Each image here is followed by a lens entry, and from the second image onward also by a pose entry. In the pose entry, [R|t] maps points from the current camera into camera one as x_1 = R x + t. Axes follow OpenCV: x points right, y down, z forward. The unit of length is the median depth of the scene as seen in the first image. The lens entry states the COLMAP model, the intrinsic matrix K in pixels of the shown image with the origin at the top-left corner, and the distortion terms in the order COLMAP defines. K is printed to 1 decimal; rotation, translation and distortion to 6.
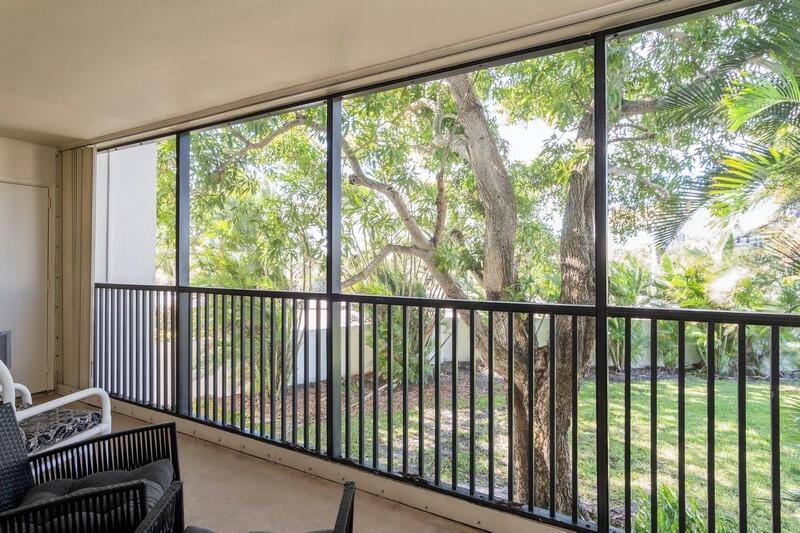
lens RADIAL K [[435.1, 0, 397.7], [0, 435.1, 260.9], [0, 0, 1]] dist [-0.018700, 0.008560]
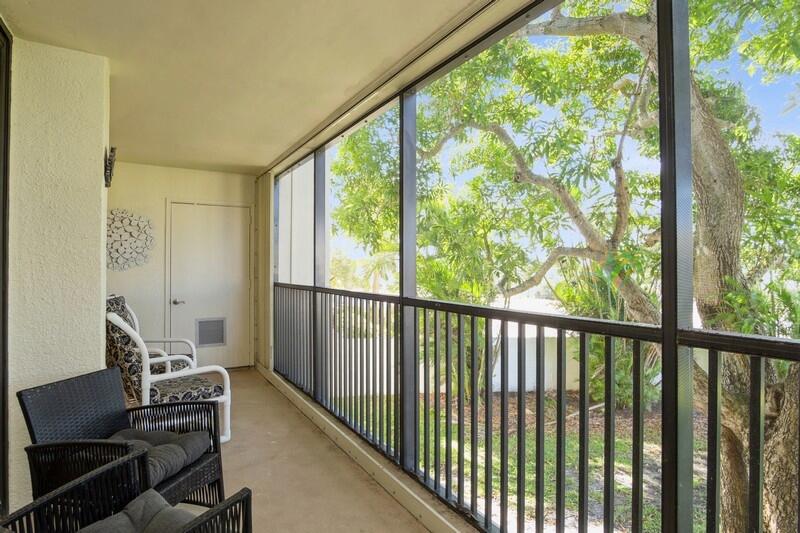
lens RADIAL K [[435.1, 0, 404.4], [0, 435.1, 270.4], [0, 0, 1]] dist [-0.018700, 0.008560]
pose [[0.867005, 0.003760, -0.498286, 0.136824], [-0.000695, 0.999980, 0.006337, 0.004839], [0.498300, -0.005148, 0.866990, 0.068324]]
